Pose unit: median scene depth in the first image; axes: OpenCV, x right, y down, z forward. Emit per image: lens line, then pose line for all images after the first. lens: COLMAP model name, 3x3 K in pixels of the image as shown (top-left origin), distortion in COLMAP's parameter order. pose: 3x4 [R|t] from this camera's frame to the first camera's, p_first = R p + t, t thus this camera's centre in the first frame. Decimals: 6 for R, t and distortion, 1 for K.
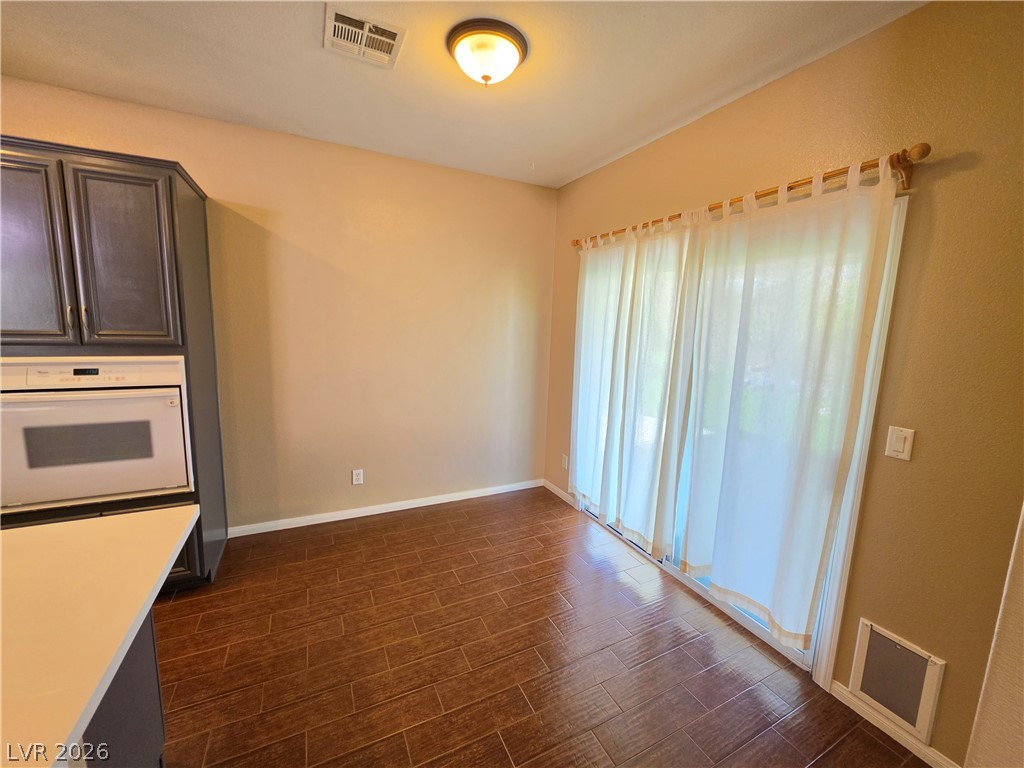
lens RADIAL K [[410.2, 0, 513.8], [0, 410.2, 378.8], [0, 0, 1]] dist [-0.005846, 0.000359]
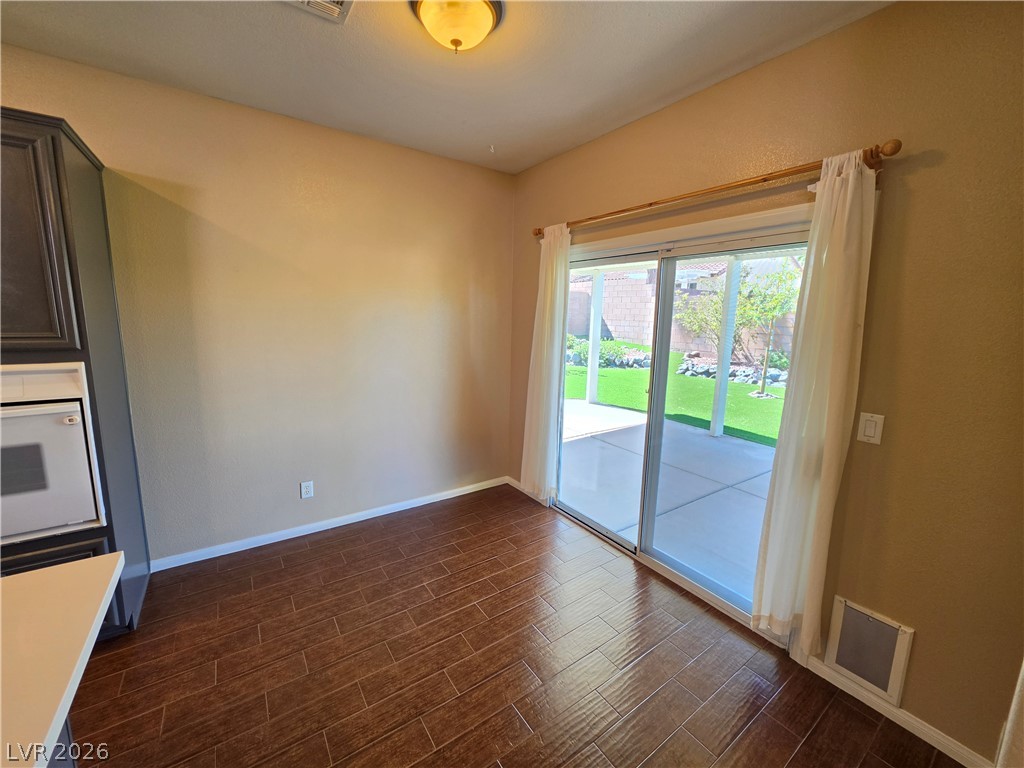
lens RADIAL K [[412.2, 0, 516.6], [0, 412.2, 378.8], [0, 0, 1]] dist [-0.004501, -0.000094]
pose [[0.988621, -0.033141, 0.146734, -0.081915], [0.030056, 0.999279, 0.023192, -0.017212], [-0.147396, -0.018518, 0.988904, 0.070506]]
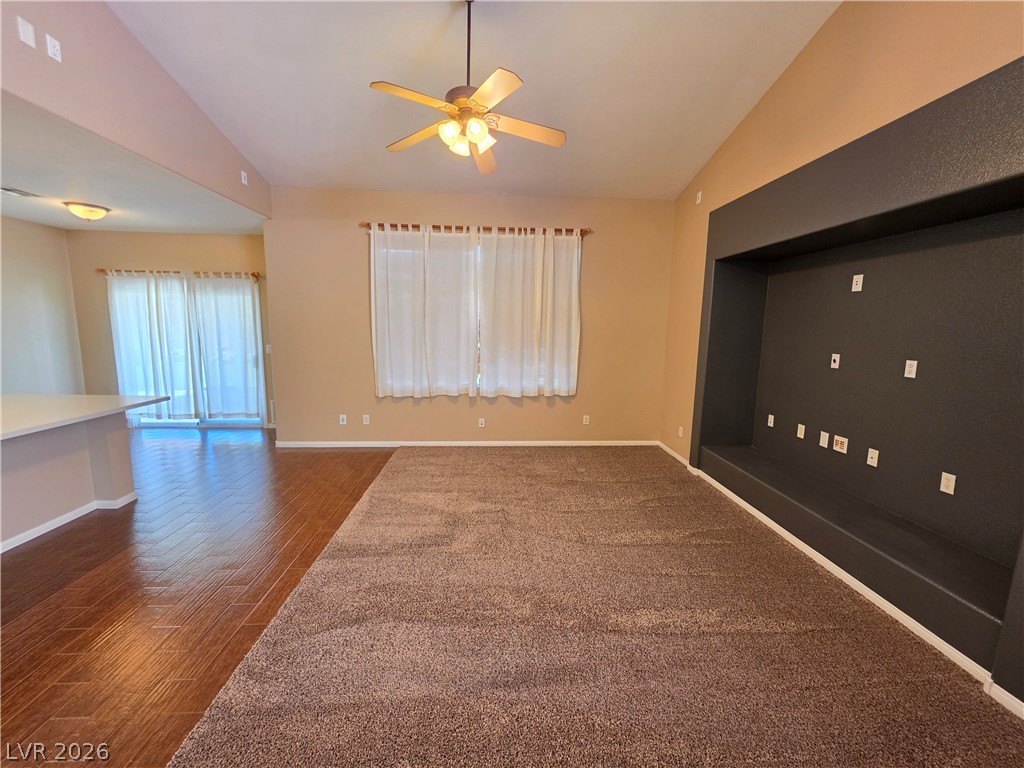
lens RADIAL K [[413.2, 0, 510.9], [0, 413.2, 380.7], [0, 0, 1]] dist [-0.001913, 0.000283]
pose [[0.390716, -0.152402, 0.907808, -1.319439], [0.125420, 0.985816, 0.111517, 0.240147], [-0.911927, 0.070286, 0.404288, -1.999009]]
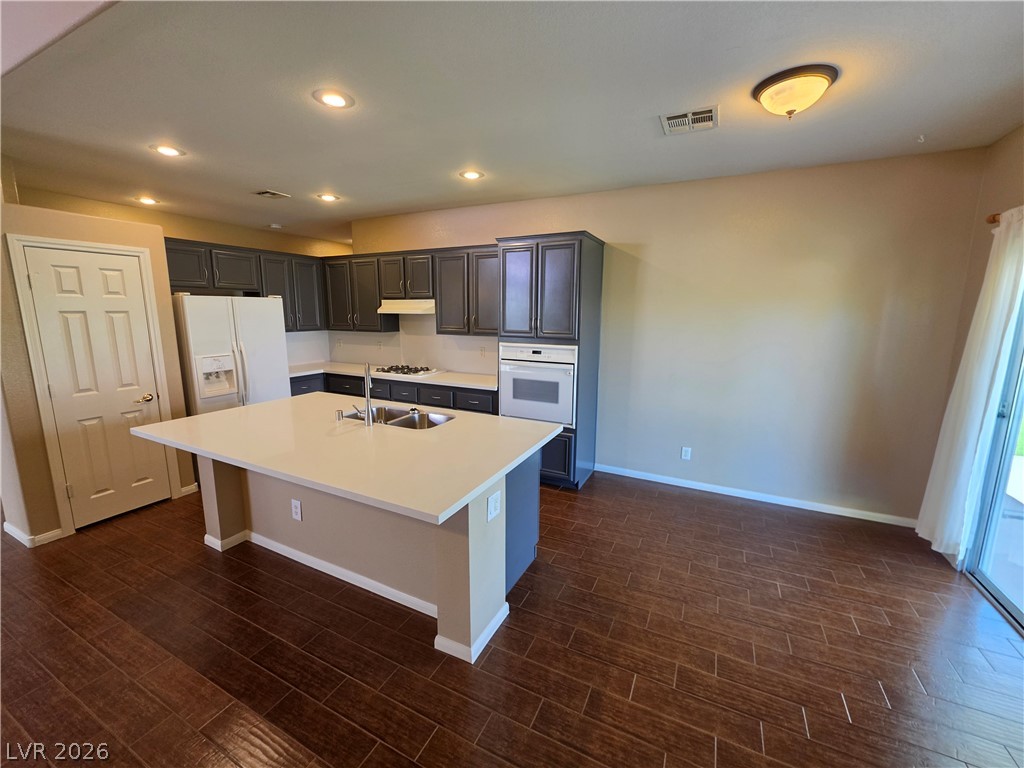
lens RADIAL K [[413.2, 0, 510.9], [0, 413.2, 380.7], [0, 0, 1]] dist [-0.001913, 0.000283]
pose [[0.602561, 0.104933, -0.791144, 0.394439], [-0.098238, 0.993532, 0.056956, 0.015584], [0.792003, 0.043401, 0.608972, -0.245935]]
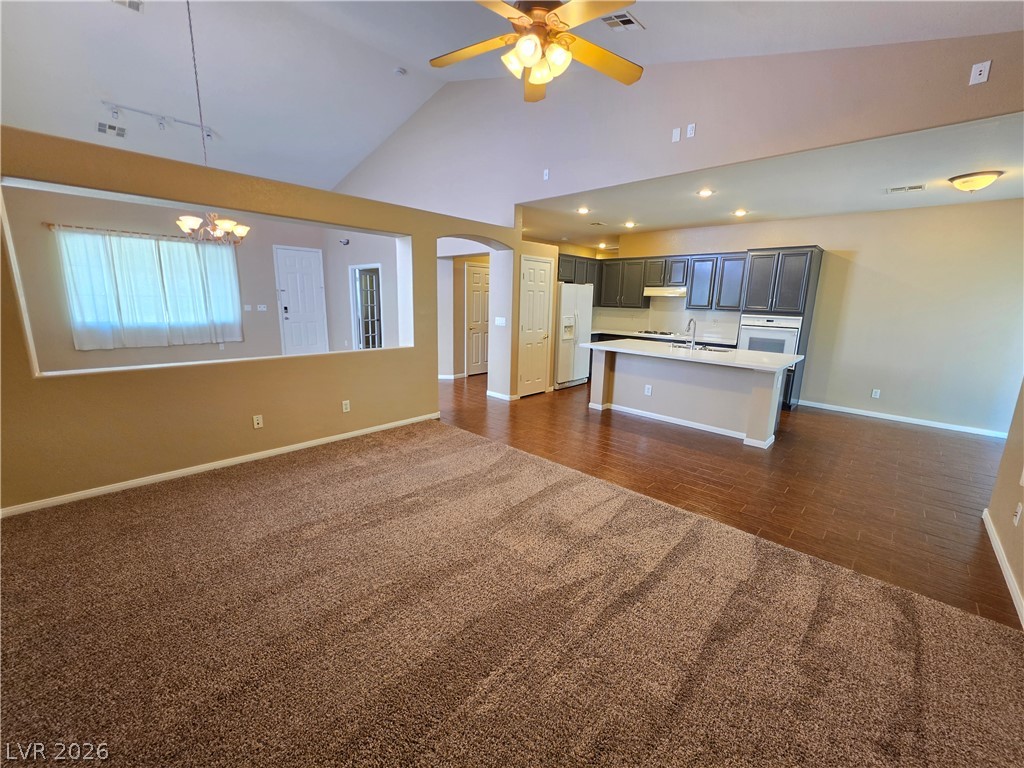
lens RADIAL K [[413.2, 0, 510.9], [0, 413.2, 380.7], [0, 0, 1]] dist [-0.001913, 0.000283]
pose [[0.347576, 0.160048, -0.923892, 1.142016], [-0.145177, 0.982629, 0.115606, 0.333840], [0.926345, 0.093946, 0.364773, -1.795975]]
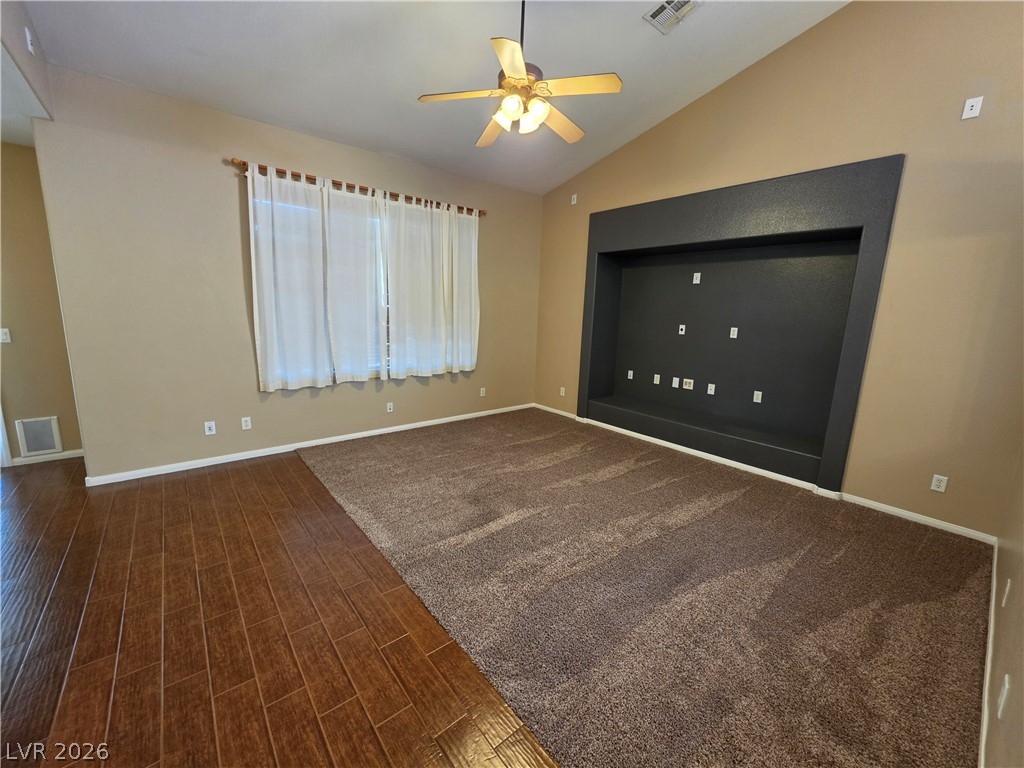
lens RADIAL K [[413.2, 0, 510.9], [0, 413.2, 380.7], [0, 0, 1]] dist [-0.001913, 0.000283]
pose [[-0.226942, -0.210220, 0.950949, -1.500579], [0.099917, 0.966248, 0.237447, 0.110511], [-0.968769, 0.148903, -0.198277, -0.960646]]
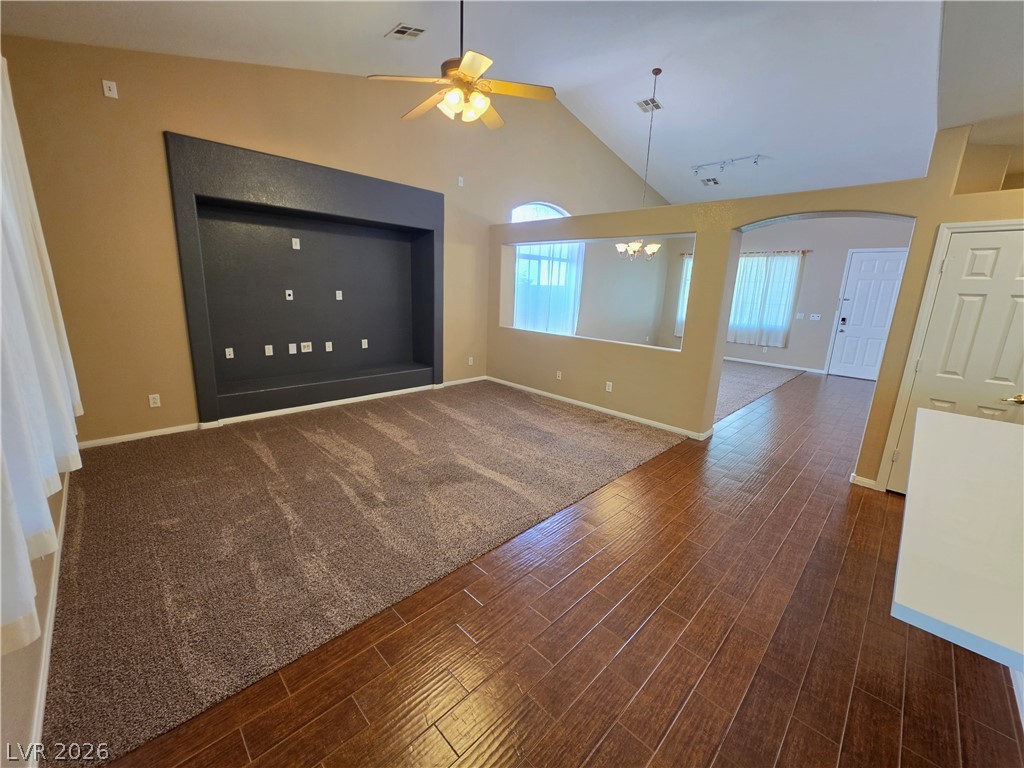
lens RADIAL K [[410.2, 0, 513.8], [0, 410.2, 378.8], [0, 0, 1]] dist [-0.005846, 0.000359]
pose [[-0.943057, 0.003228, -0.332616, 0.282667], [-0.115867, 0.934139, 0.337580, -0.012428], [0.311799, 0.356896, -0.880572, 0.294572]]
